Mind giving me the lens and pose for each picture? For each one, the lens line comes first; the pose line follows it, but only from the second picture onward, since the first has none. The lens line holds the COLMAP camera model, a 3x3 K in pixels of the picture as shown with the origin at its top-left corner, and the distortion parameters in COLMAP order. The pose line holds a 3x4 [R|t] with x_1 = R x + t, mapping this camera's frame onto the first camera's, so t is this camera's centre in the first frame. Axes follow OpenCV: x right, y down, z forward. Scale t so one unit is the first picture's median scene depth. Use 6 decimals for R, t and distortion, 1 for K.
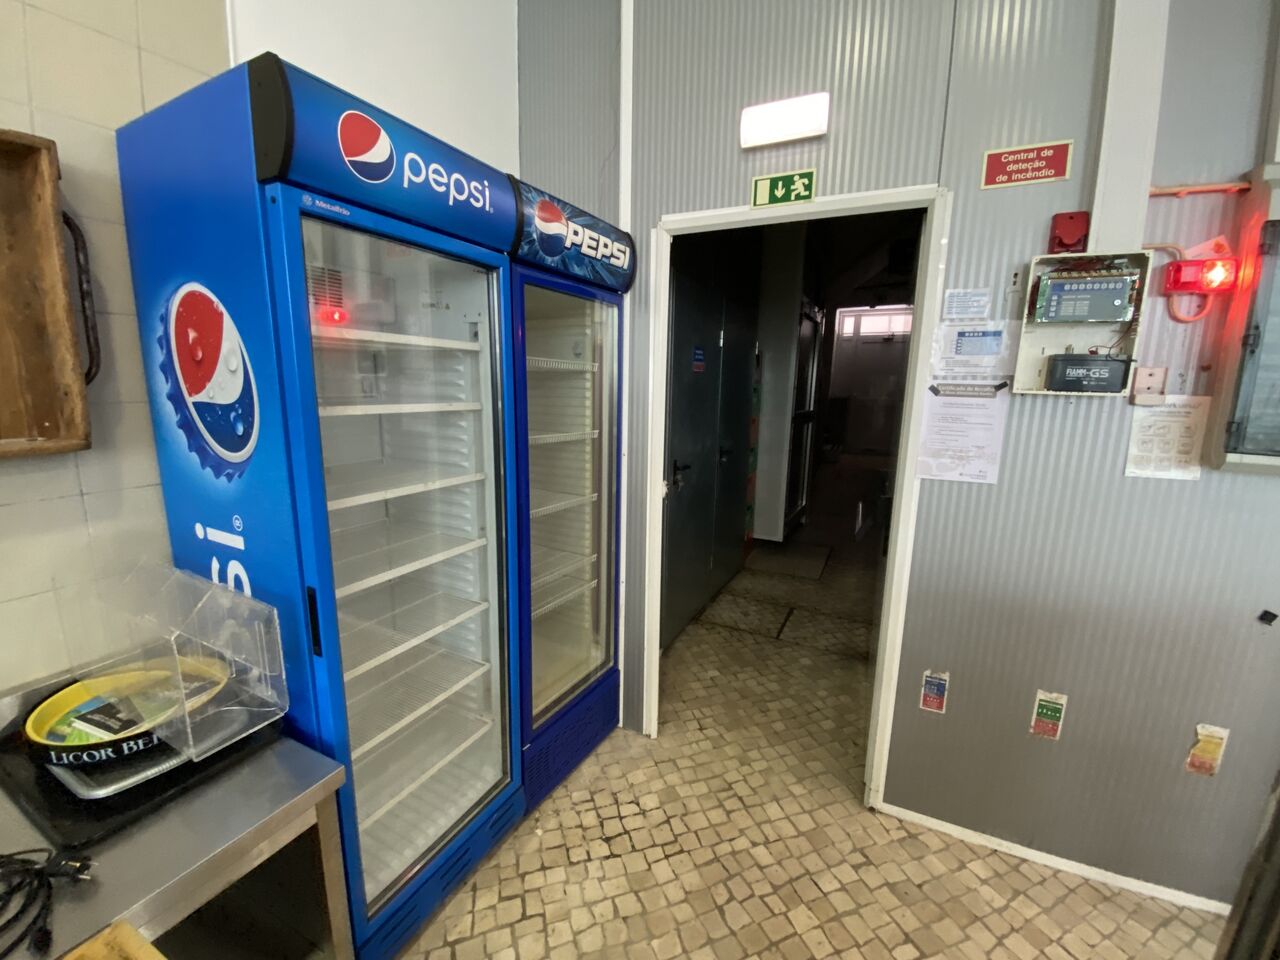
lens RADIAL K [[528.0, 0, 639.7], [0, 528.0, 475.2], [0, 0, 1]] dist [-0.010756, -0.000993]
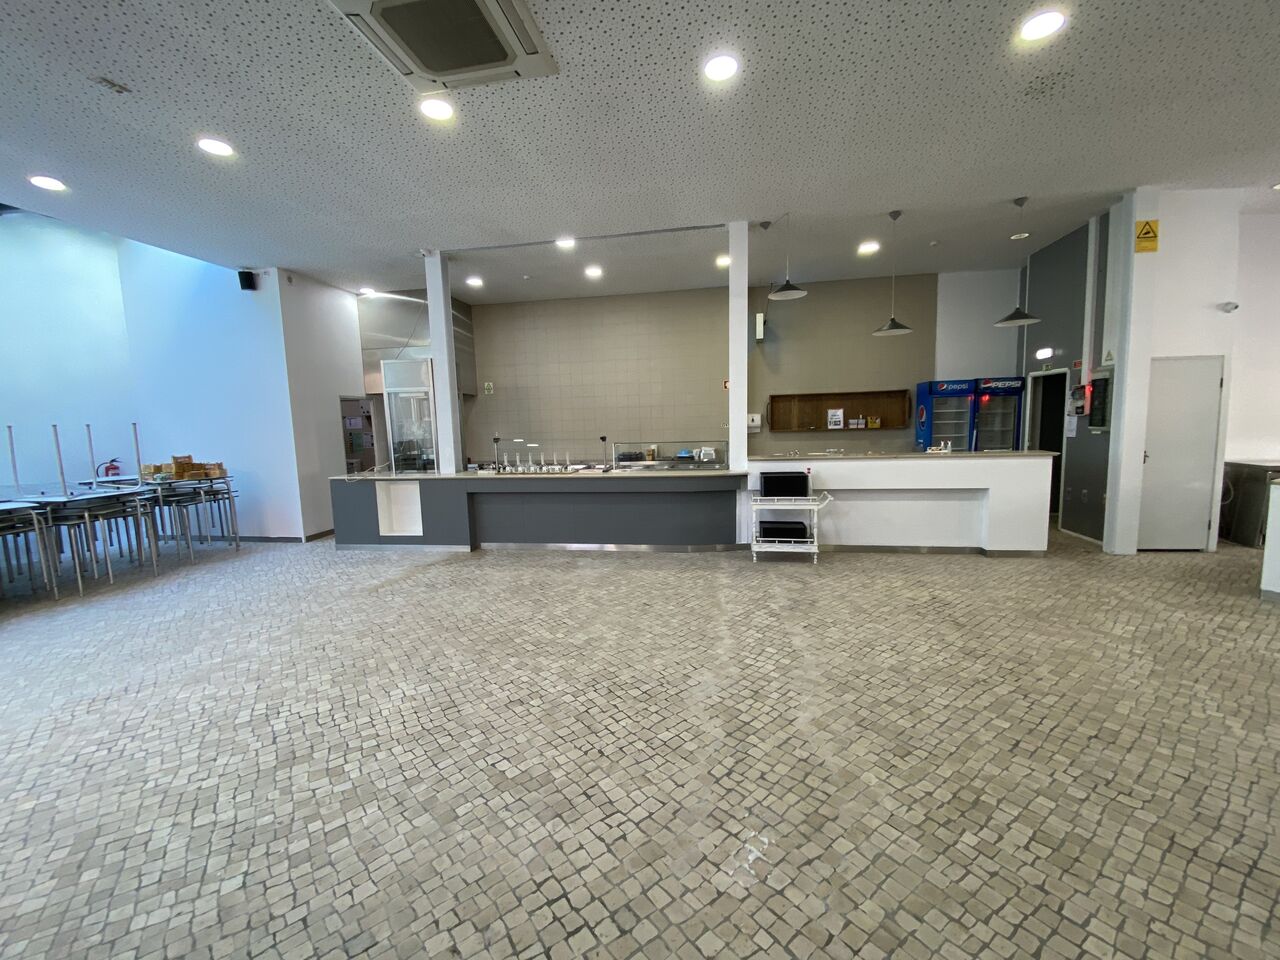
lens RADIAL K [[528.0, 0, 634.9], [0, 528.0, 479.7], [0, 0, 1]] dist [-0.010756, -0.000993]
pose [[0.273120, 0.078840, -0.958744, 3.875367], [-0.132428, 0.990229, 0.043703, 0.658225], [0.952821, 0.115028, 0.280892, -3.572695]]
